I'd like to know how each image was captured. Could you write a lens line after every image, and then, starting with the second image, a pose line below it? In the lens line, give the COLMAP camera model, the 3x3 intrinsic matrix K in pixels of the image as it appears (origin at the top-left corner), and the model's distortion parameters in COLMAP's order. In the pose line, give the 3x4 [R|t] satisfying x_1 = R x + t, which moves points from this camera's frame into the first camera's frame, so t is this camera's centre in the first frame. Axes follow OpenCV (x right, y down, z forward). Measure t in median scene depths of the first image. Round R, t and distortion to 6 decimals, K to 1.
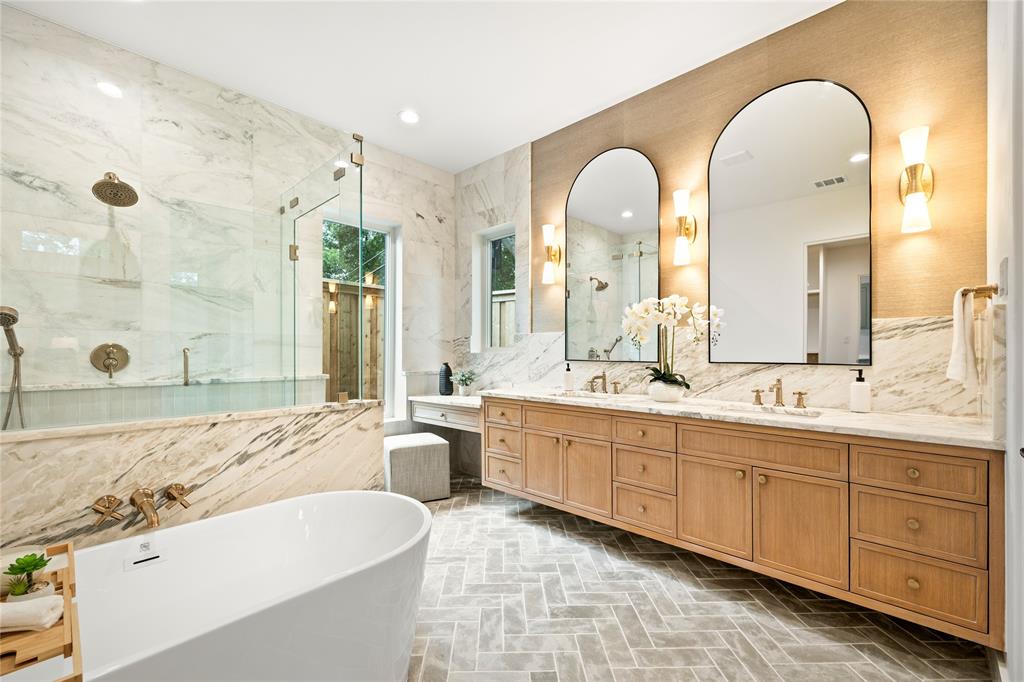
lens RADIAL K [[434.2, 0, 516.0], [0, 434.2, 347.4], [0, 0, 1]] dist [-0.003277, 0.000217]
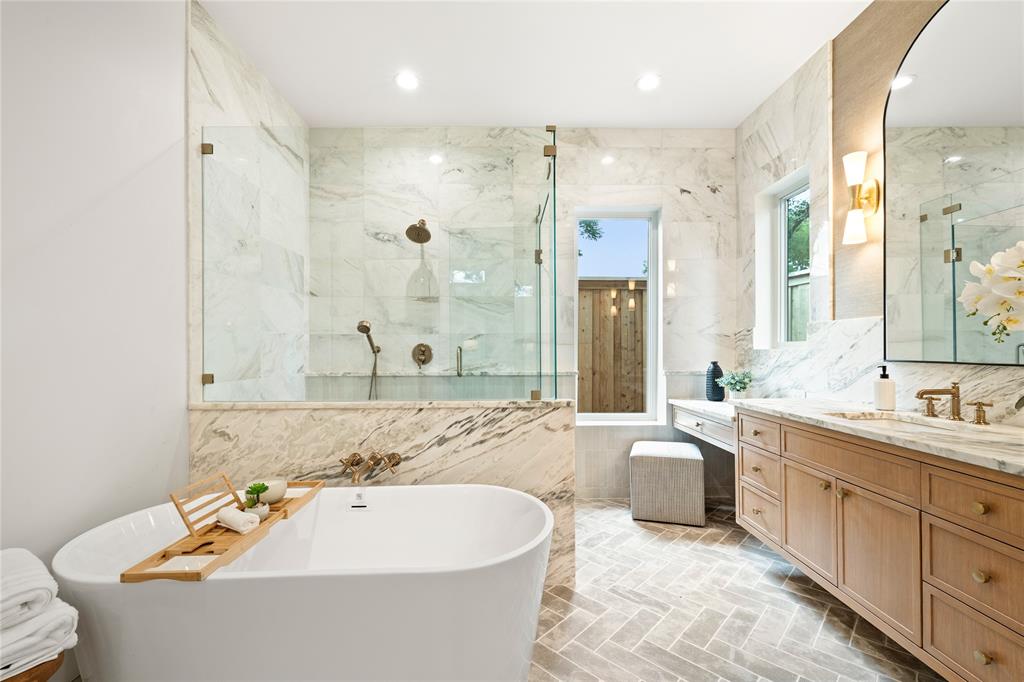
lens RADIAL K [[434.2, 0, 511.8], [0, 434.2, 346.4], [0, 0, 1]] dist [-0.003277, 0.000217]
pose [[0.697456, -0.008289, -0.716580, 0.217038], [0.012222, 0.999925, 0.000329, 0.002279], [0.716524, -0.008988, 0.697505, 0.206949]]
